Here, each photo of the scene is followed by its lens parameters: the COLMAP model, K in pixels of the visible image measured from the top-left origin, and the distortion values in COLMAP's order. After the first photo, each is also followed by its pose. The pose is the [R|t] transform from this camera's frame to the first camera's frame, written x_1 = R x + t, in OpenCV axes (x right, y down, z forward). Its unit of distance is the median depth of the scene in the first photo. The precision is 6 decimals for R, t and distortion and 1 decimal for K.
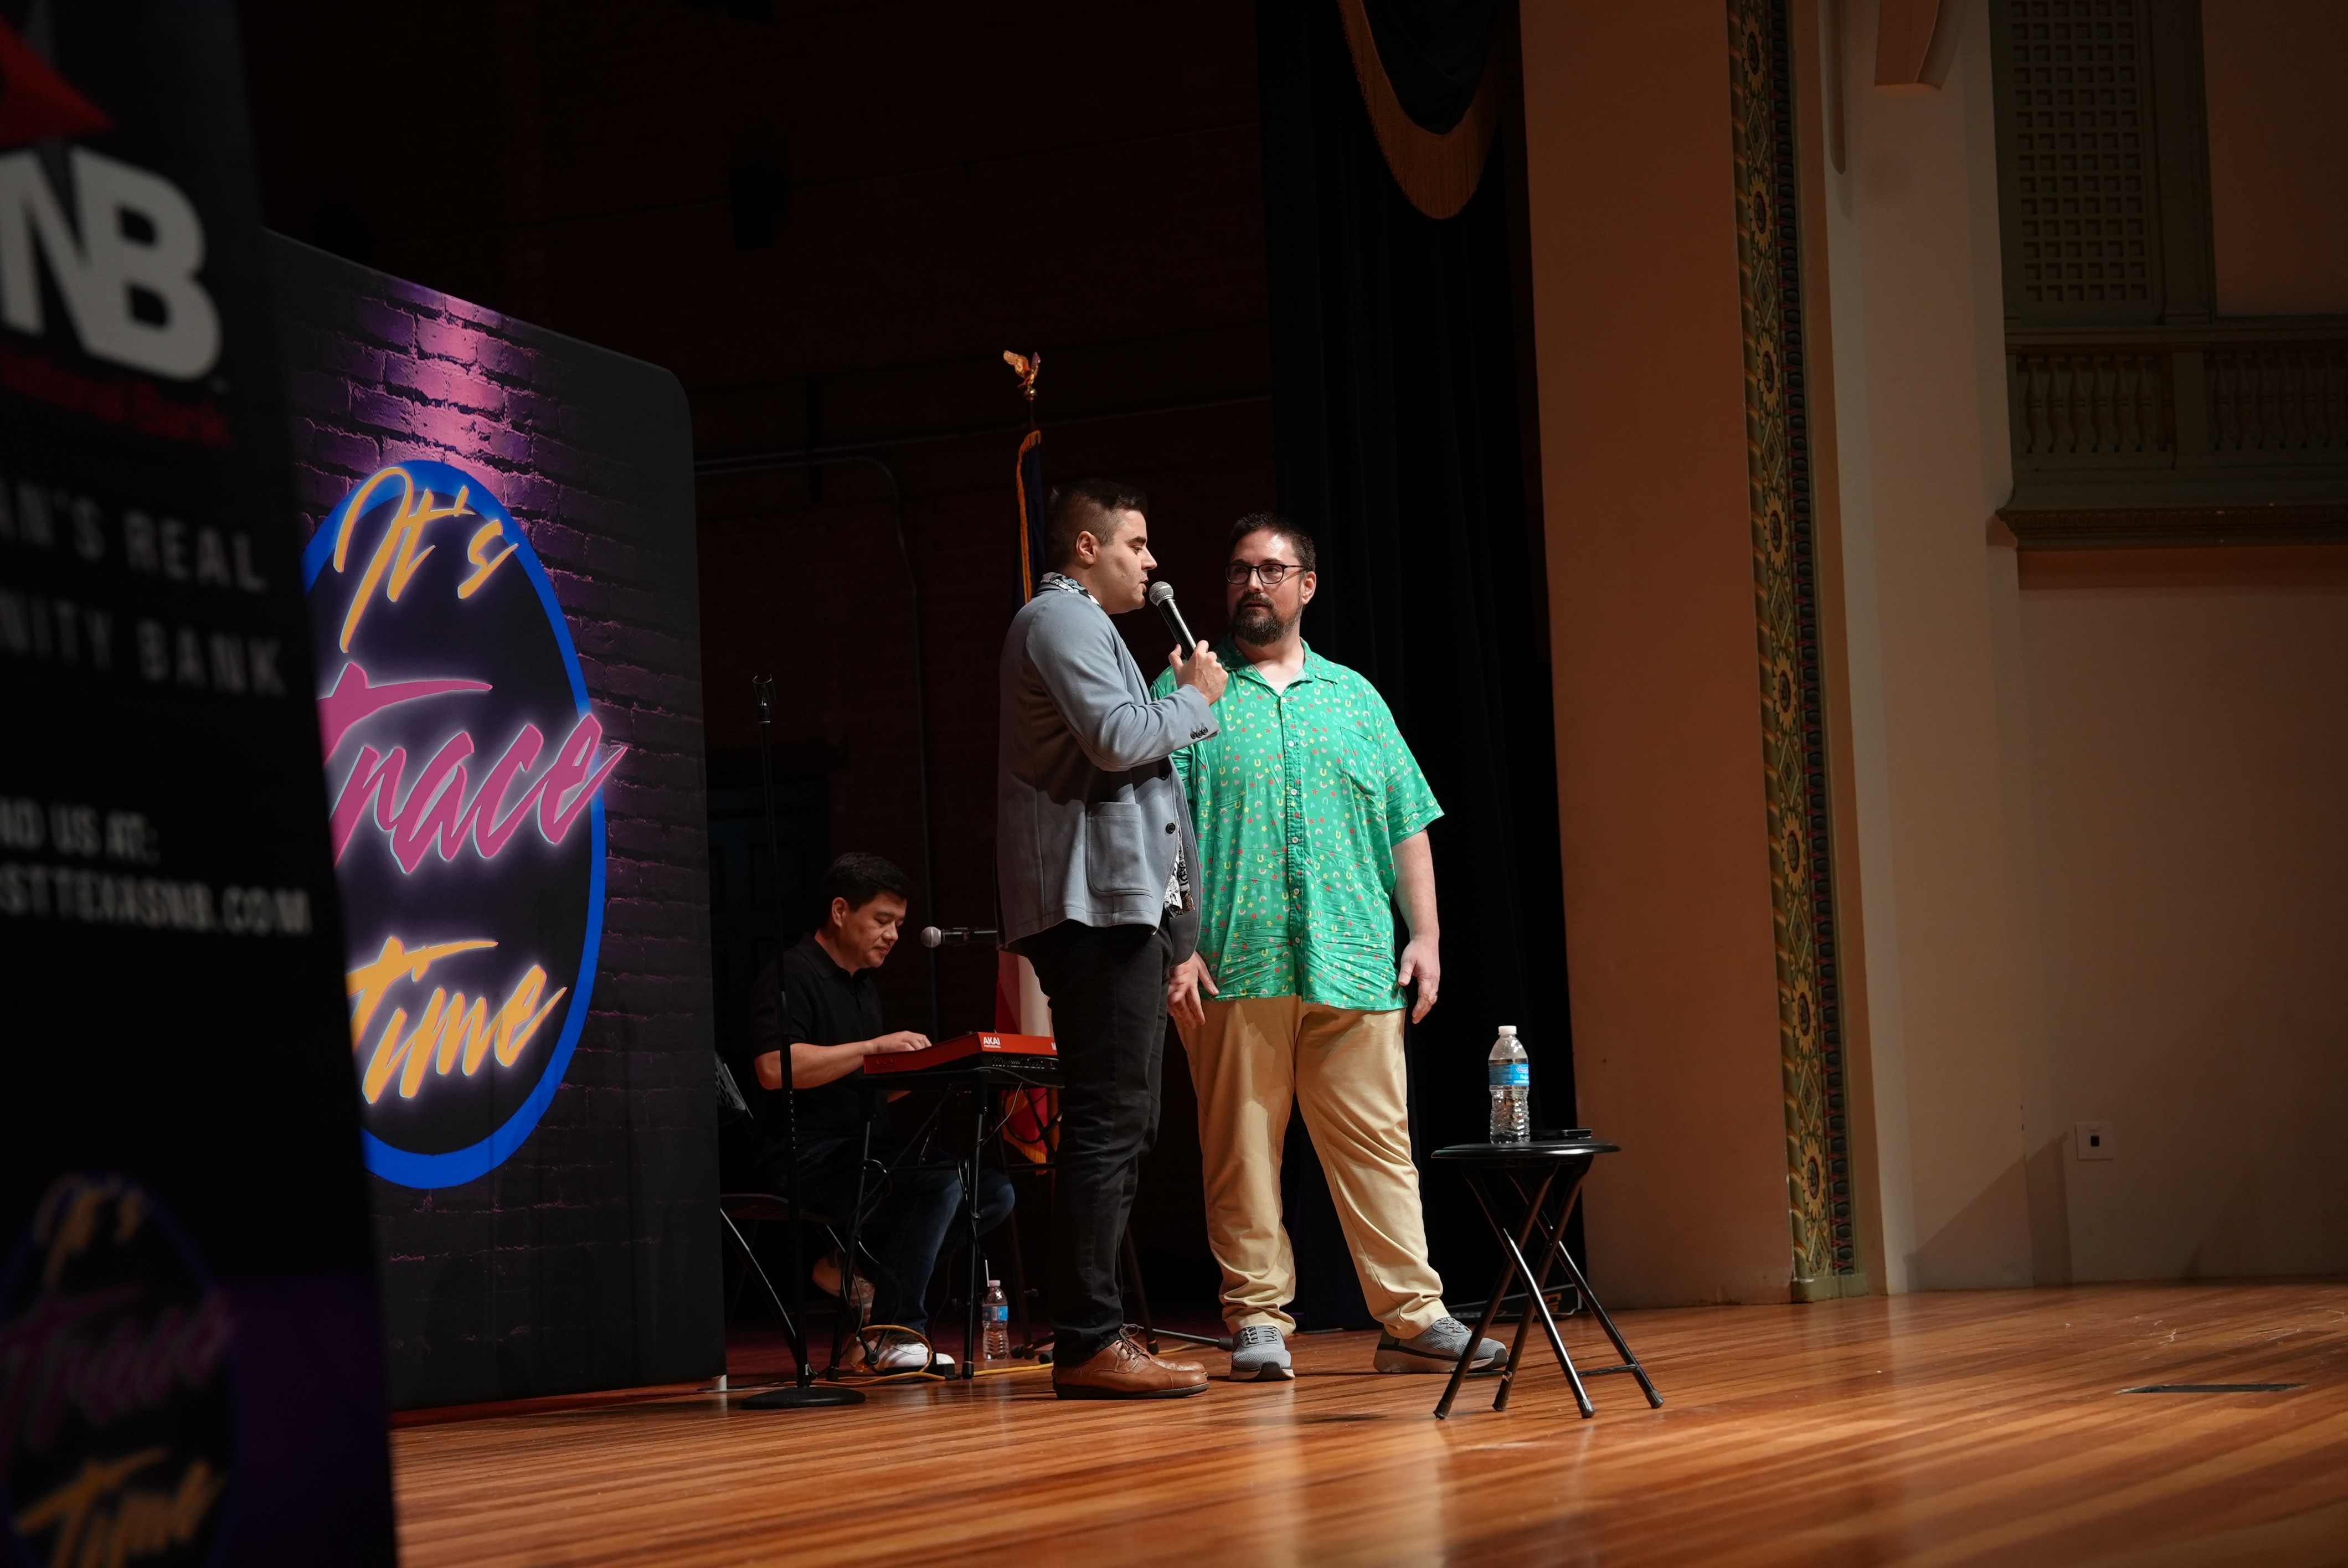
lens RADIAL K [[4493.7, 0, 1148.1], [0, 4493.7, 816.4], [0, 0, 1]] dist [0.359469, -0.393647]
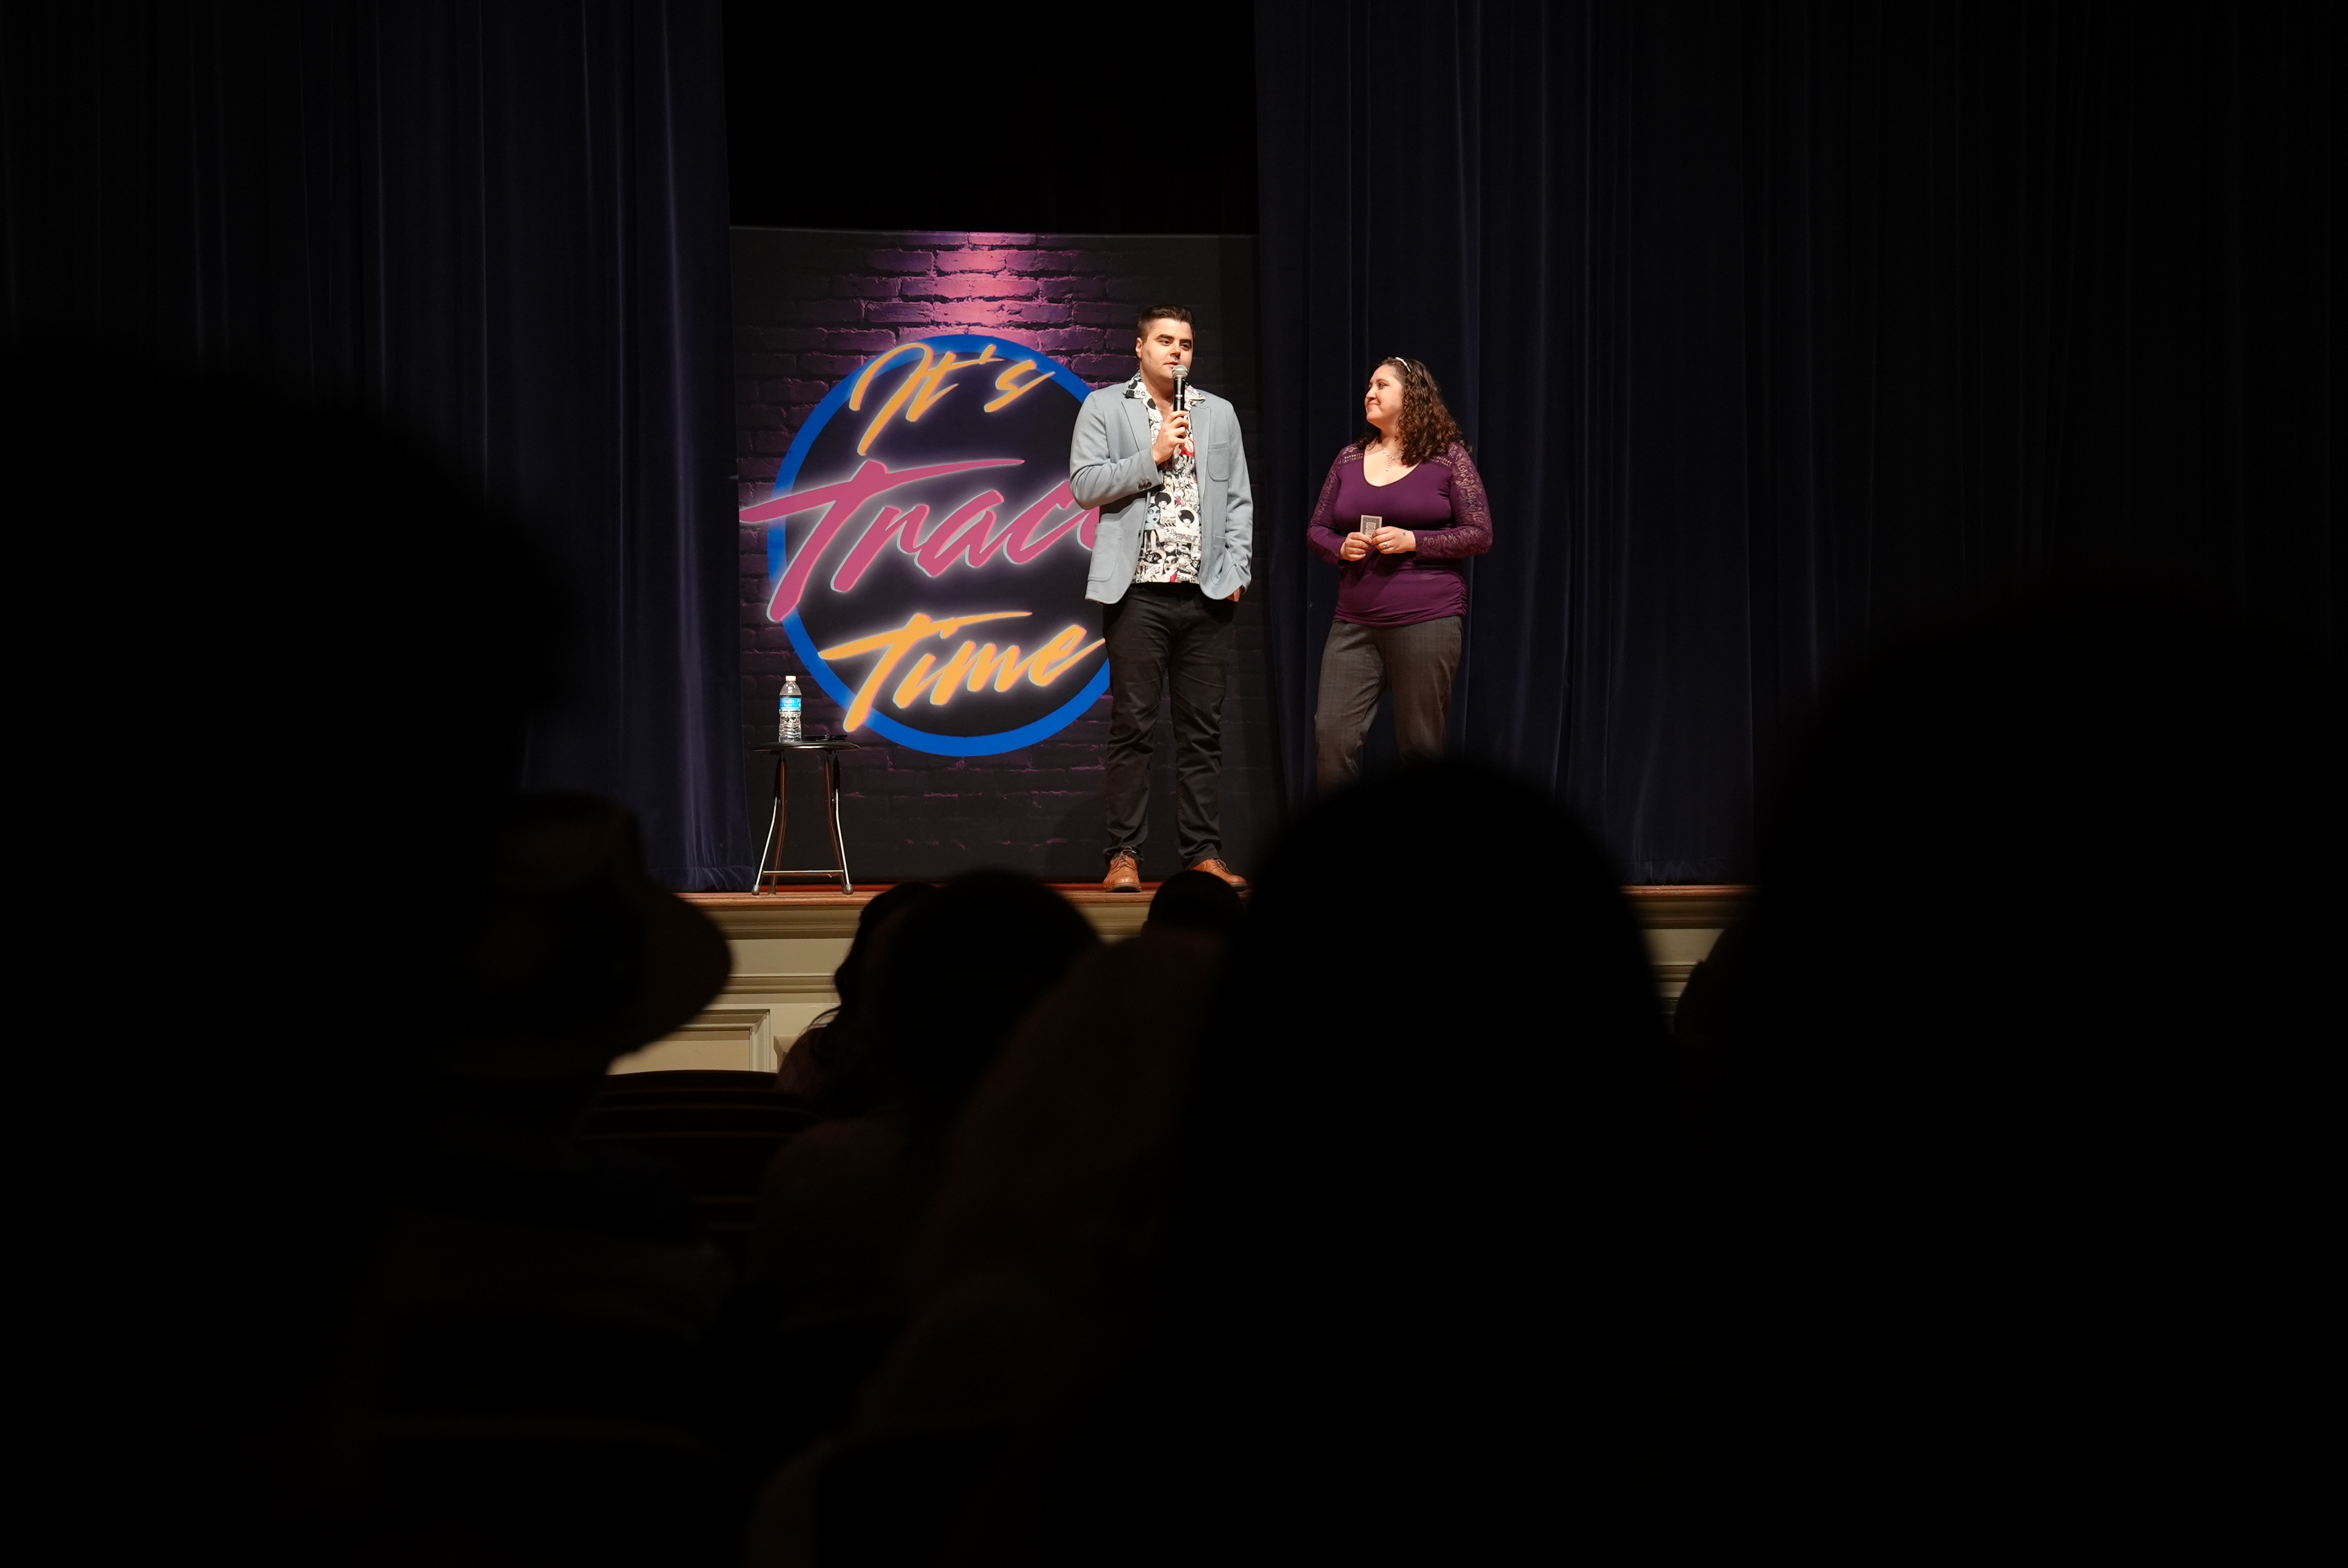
lens RADIAL K [[4502.9, 0, 1174.0], [0, 4502.9, 784.0], [0, 0, 1]] dist [0.331908, 0.110318]
pose [[0.500109, 0.014018, -0.865849, 1.349105], [0.060966, 0.996818, 0.051352, 0.008401], [0.863814, -0.078469, 0.497663, 0.204078]]
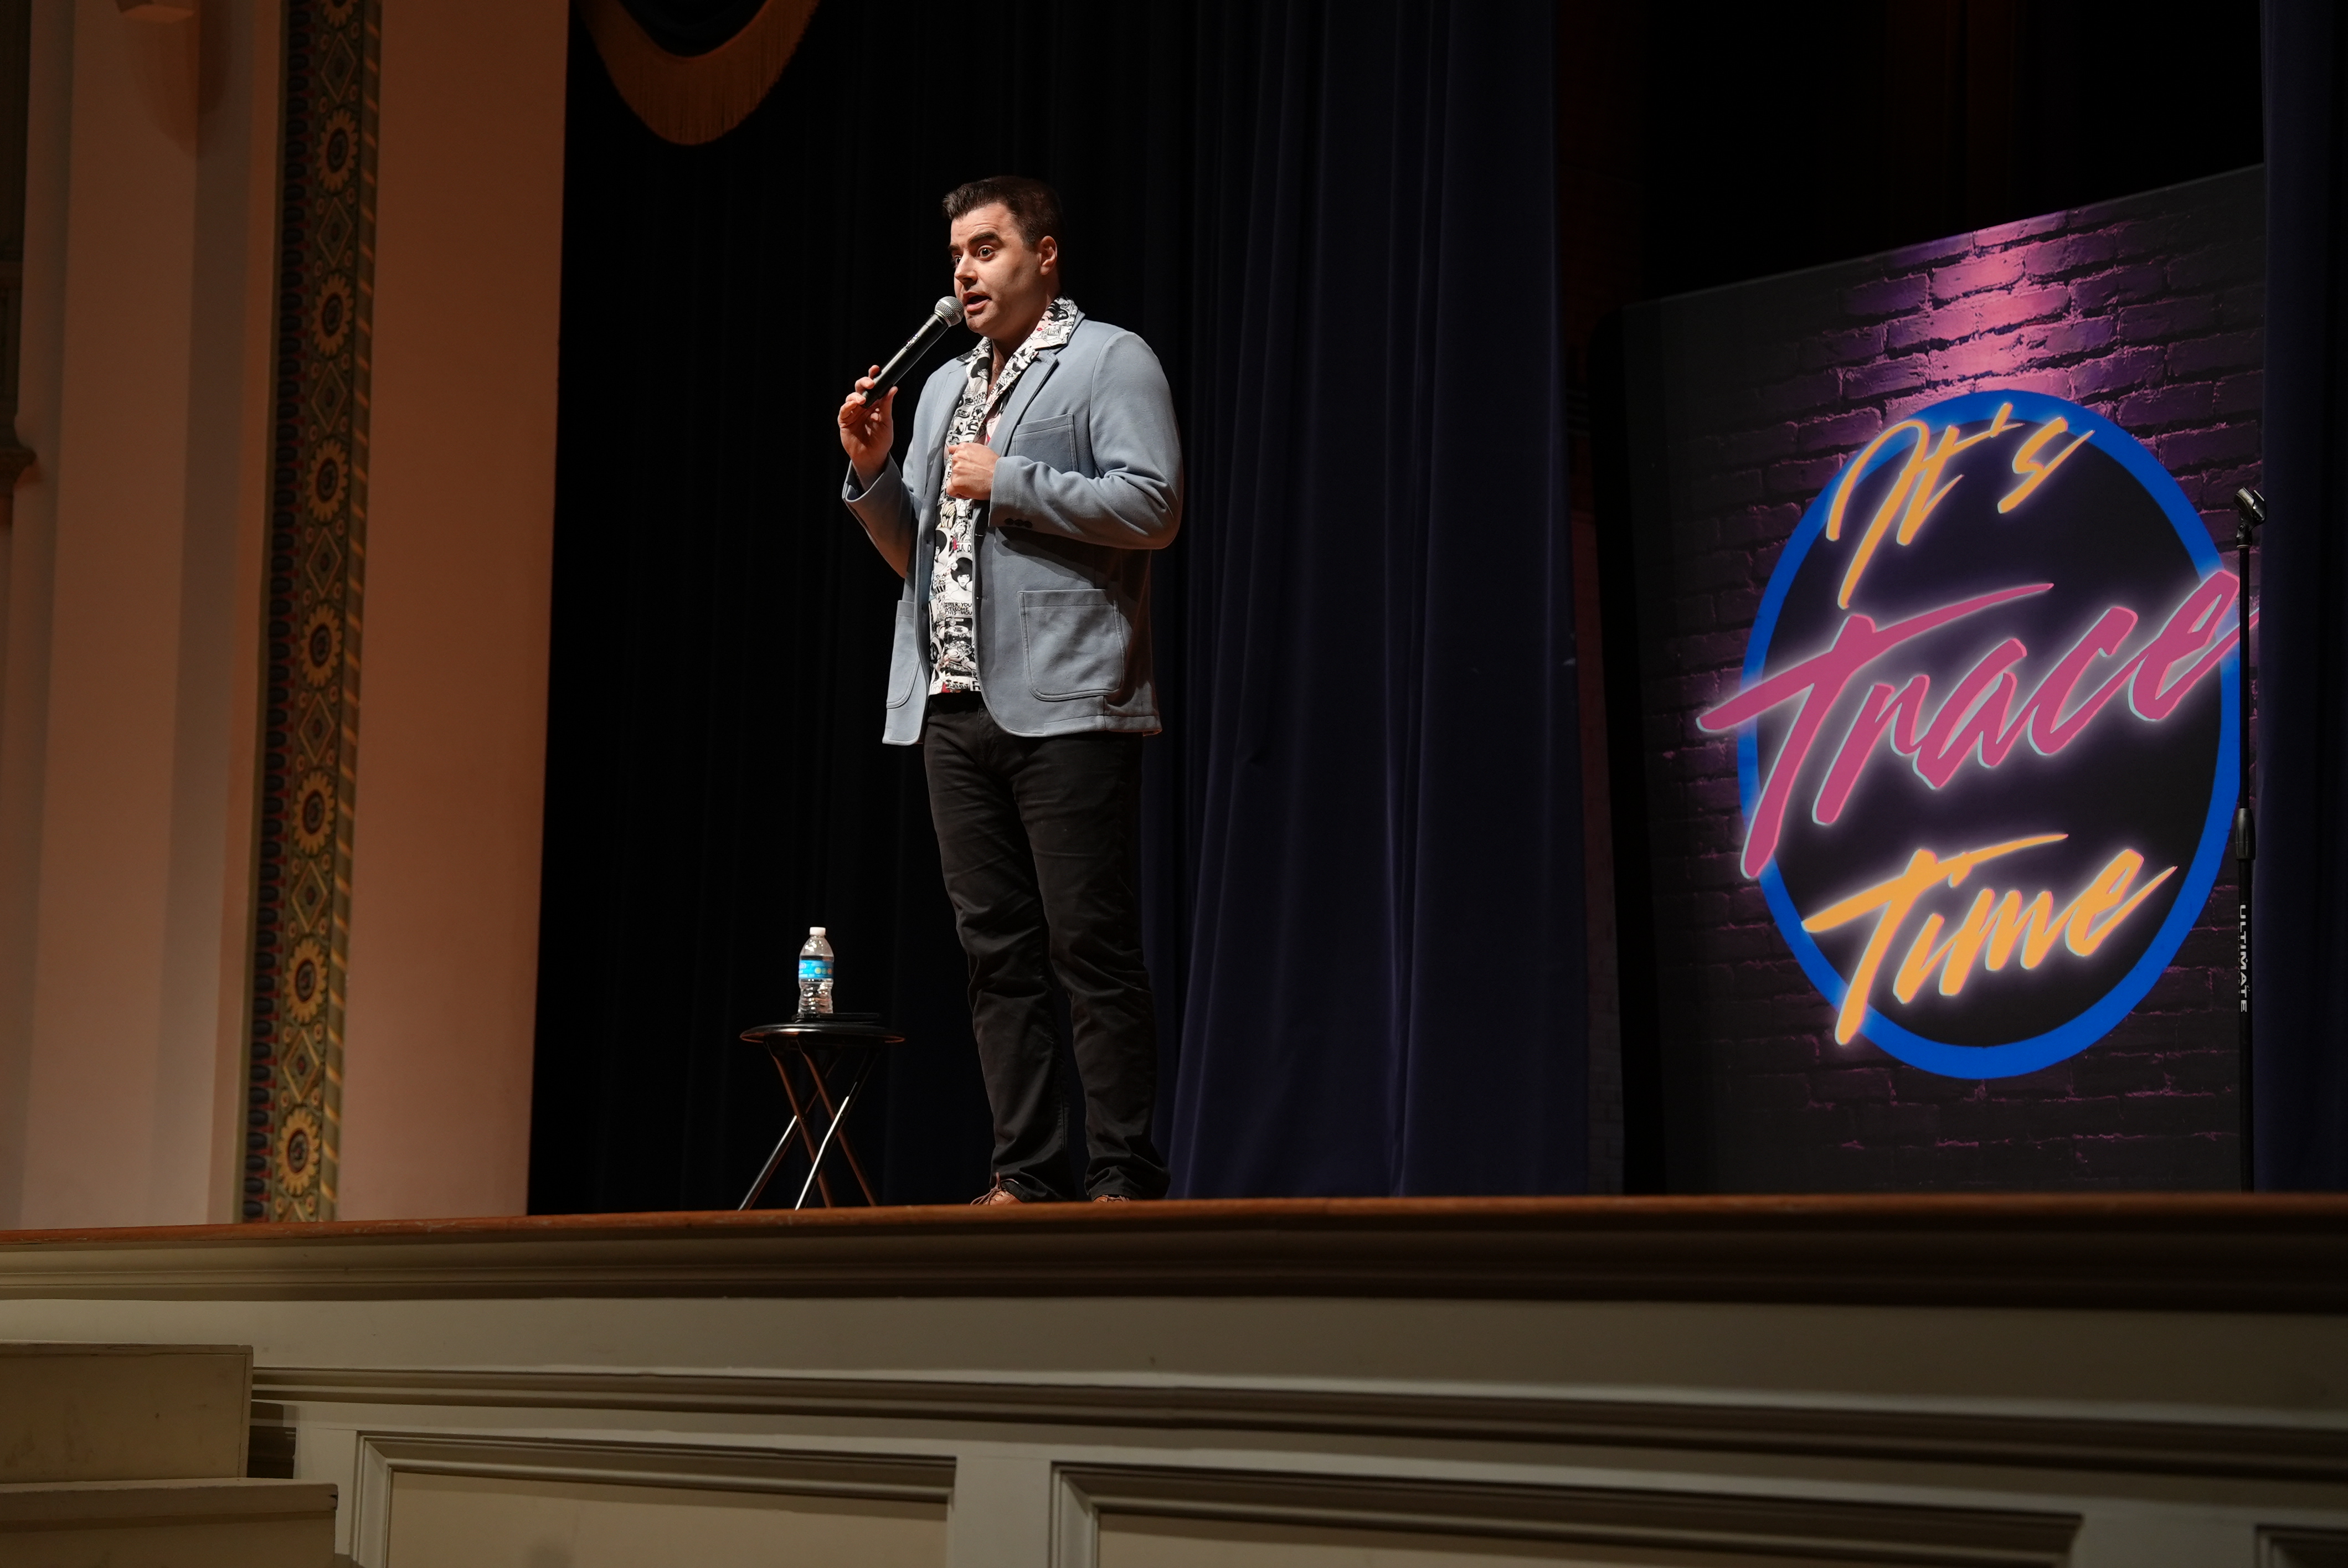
lens RADIAL K [[4493.7, 0, 1148.1], [0, 4493.7, 816.4], [0, 0, 1]] dist [0.359469, -0.393647]
pose [[-0.470945, -0.075465, -0.878929, 0.849750], [0.070810, 0.989886, -0.122933, 0.134808], [0.879316, -0.120132, -0.460838, 1.295215]]
